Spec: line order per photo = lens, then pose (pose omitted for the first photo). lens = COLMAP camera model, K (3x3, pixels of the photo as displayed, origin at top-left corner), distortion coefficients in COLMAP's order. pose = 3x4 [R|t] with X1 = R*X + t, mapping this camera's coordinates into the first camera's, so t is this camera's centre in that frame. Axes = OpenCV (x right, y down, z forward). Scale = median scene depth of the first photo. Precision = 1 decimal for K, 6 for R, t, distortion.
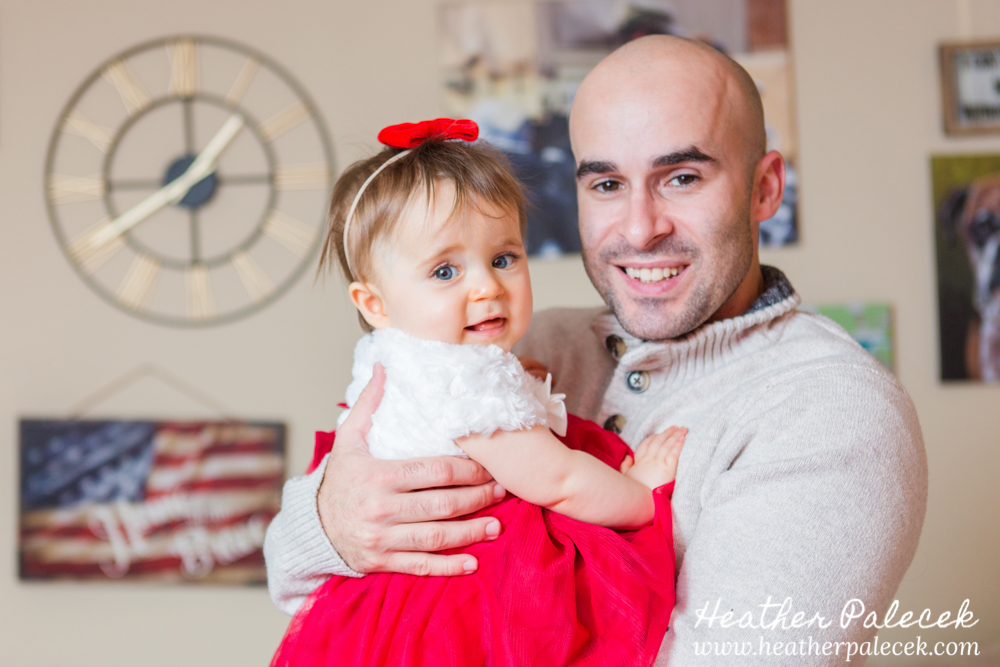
lens RADIAL K [[1396.4, 0, 519.1], [0, 1396.4, 313.1], [0, 0, 1]] dist [-0.033744, 0.000000]
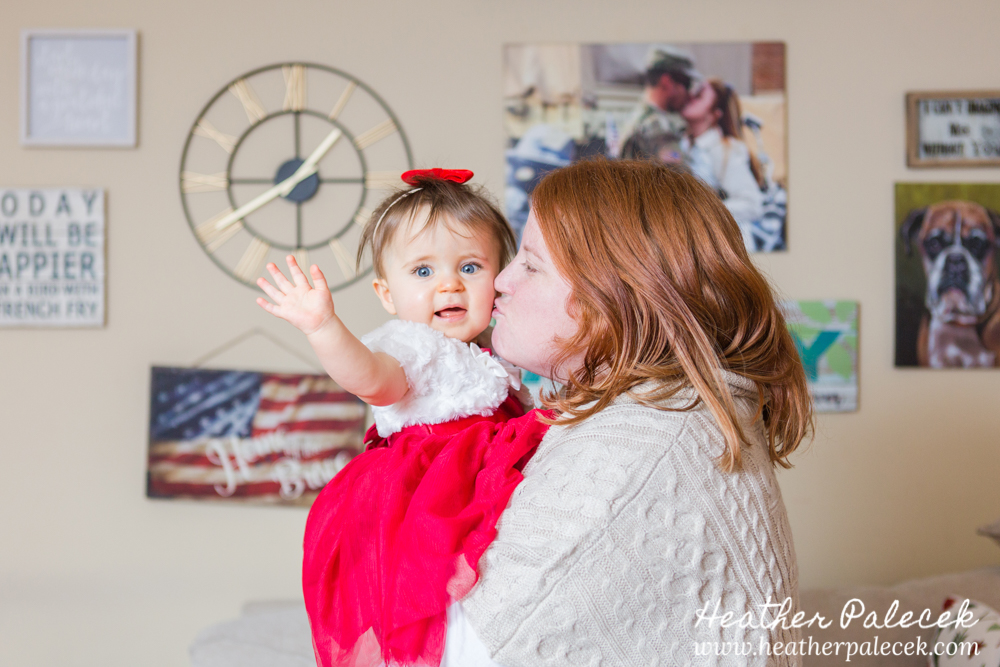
lens RADIAL K [[1350.6, 0, 501.7], [0, 1350.6, 337.7], [0, 0, 1]] dist [-0.018483, 0.000000]
pose [[0.998141, 0.039582, -0.046338, 0.005942], [-0.037950, 0.998646, 0.035589, -0.004601], [0.047684, -0.033764, 0.998292, -0.189741]]
